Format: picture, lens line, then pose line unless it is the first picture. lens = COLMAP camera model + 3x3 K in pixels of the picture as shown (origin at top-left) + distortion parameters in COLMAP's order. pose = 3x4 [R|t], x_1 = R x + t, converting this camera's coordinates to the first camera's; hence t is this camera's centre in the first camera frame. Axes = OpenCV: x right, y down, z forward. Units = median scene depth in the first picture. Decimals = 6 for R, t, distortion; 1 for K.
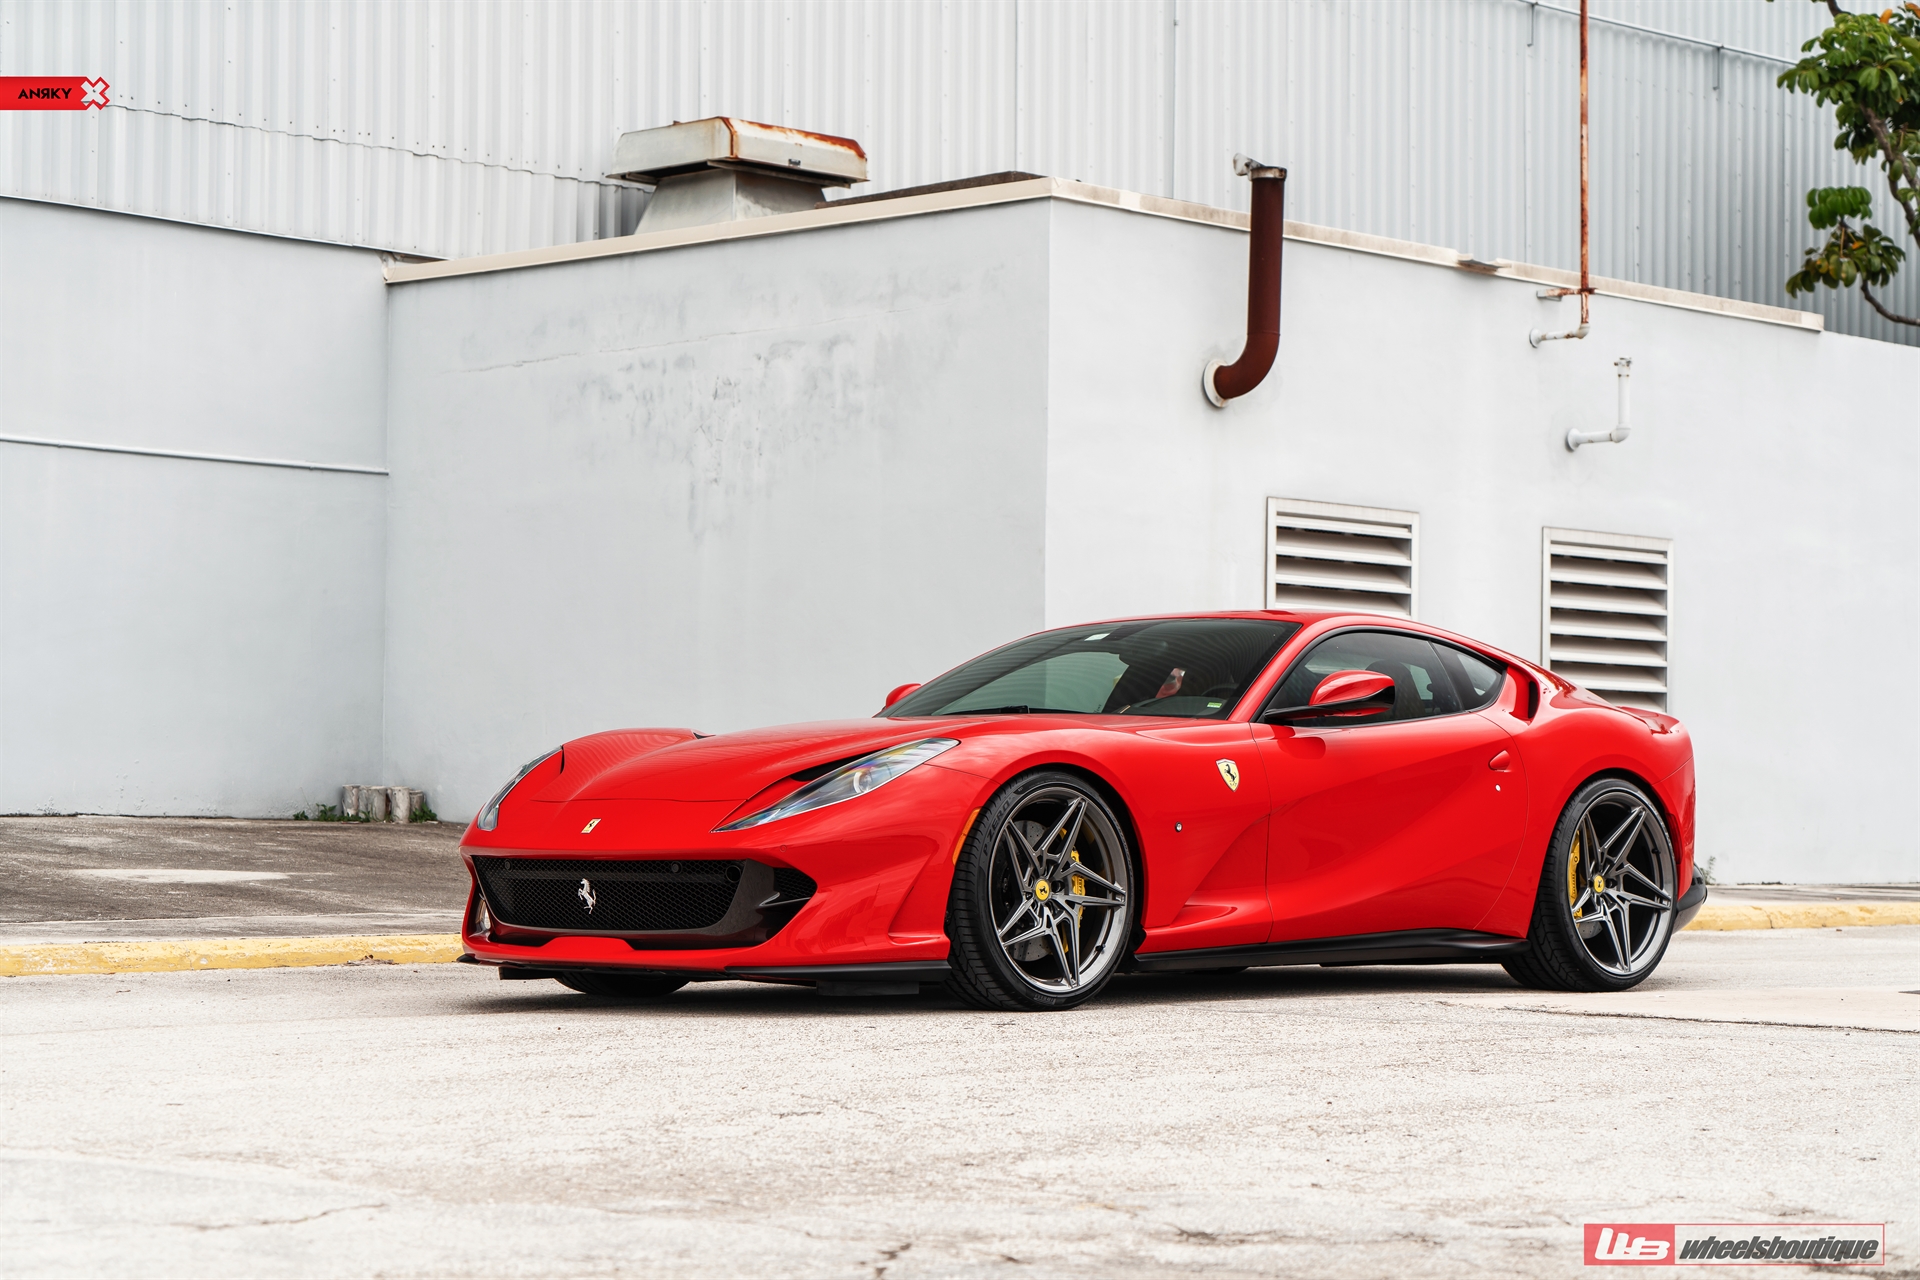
lens RADIAL K [[4048.2, 0, 964.5], [0, 4048.2, 598.6], [0, 0, 1]] dist [0.209560, 0.161144]
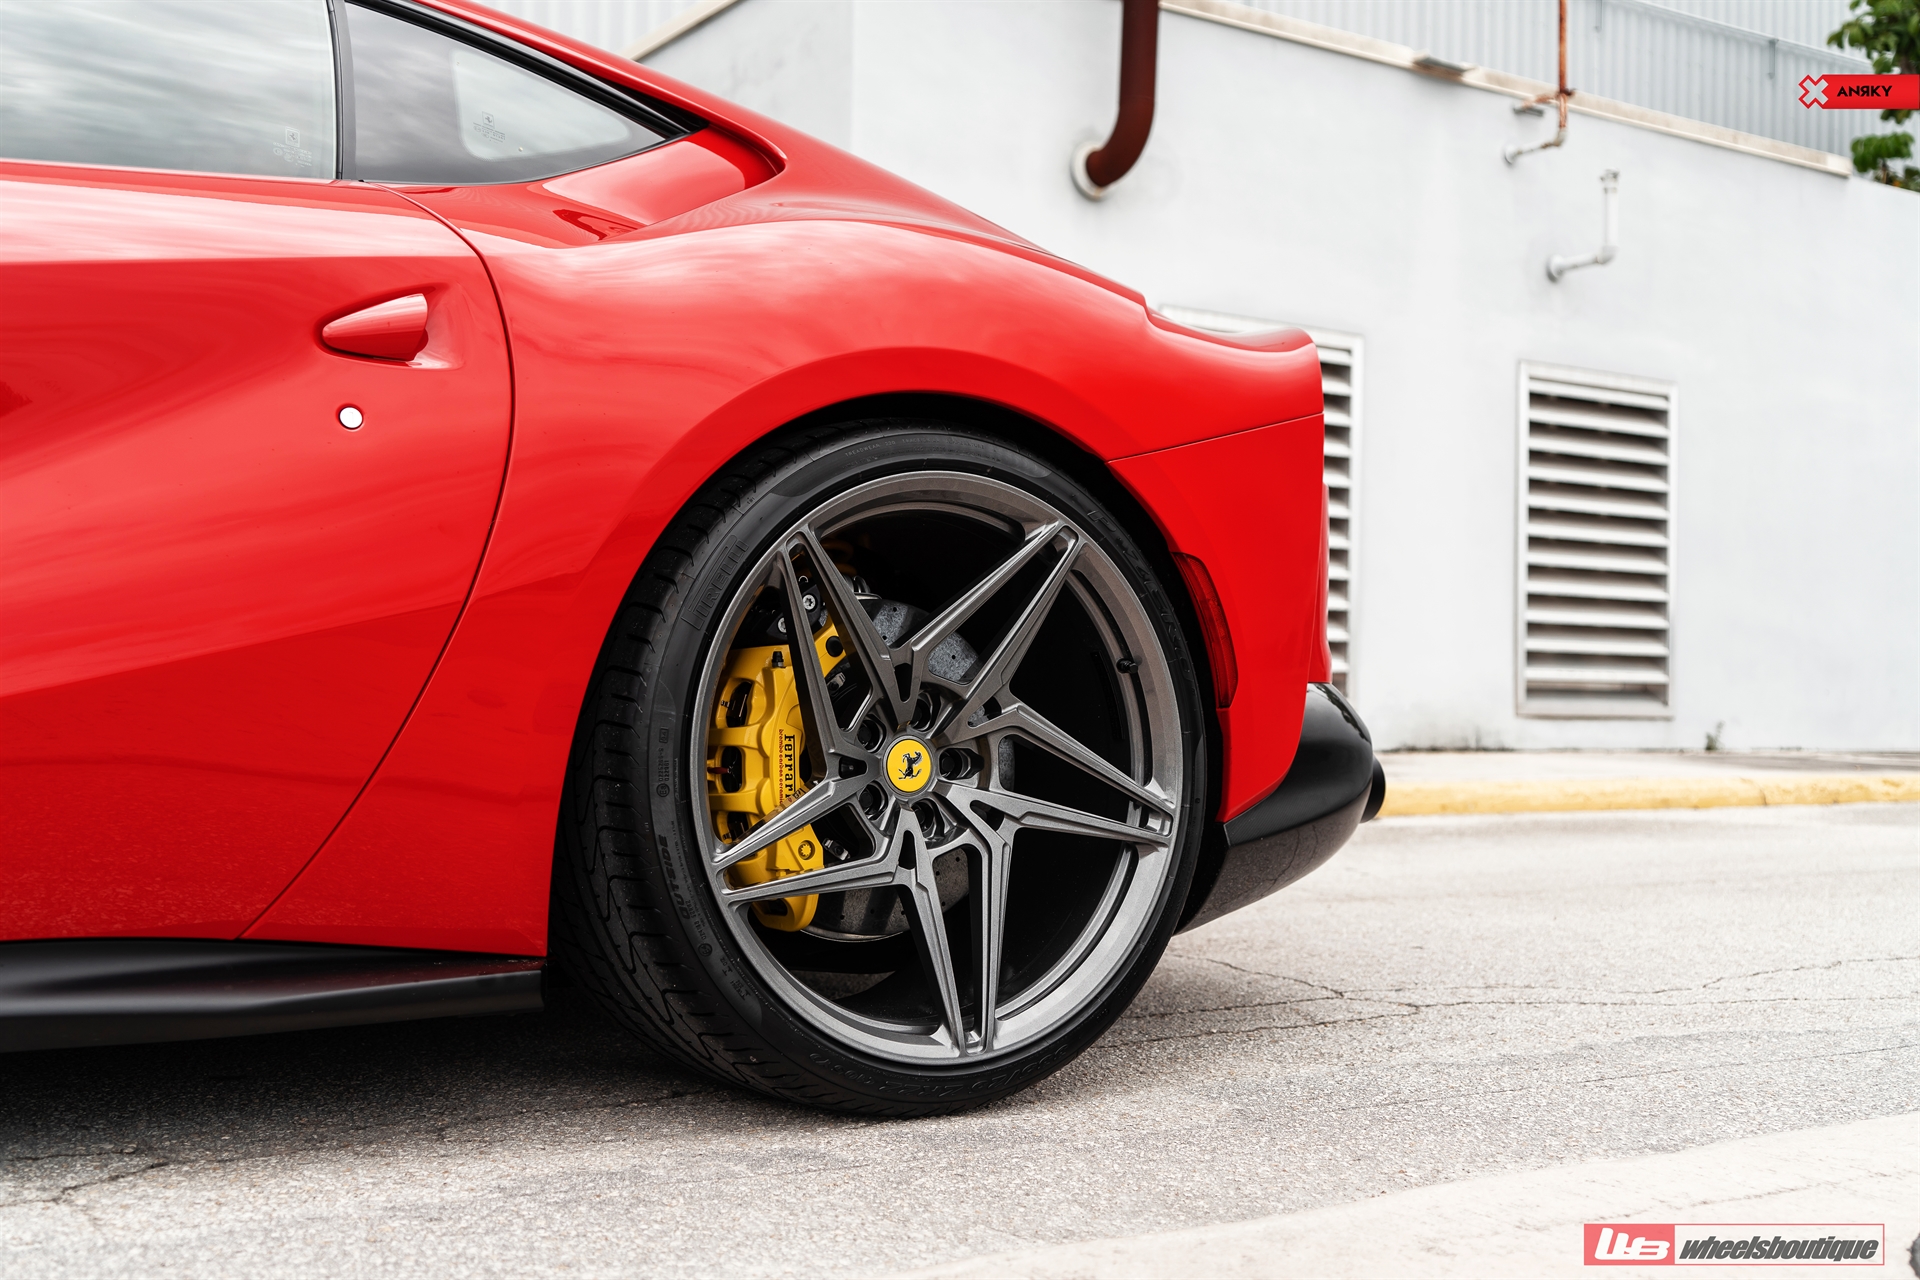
lens RADIAL K [[2009.3, 0, 960.0], [0, 2009.3, 640.0], [0, 0, 1]] dist [-0.012124, 0.143230]
pose [[0.974762, -0.000814, -0.223244, 0.121503], [0.005379, 0.999789, 0.019843, 0.035953], [0.223180, -0.020543, 0.974561, 0.533146]]
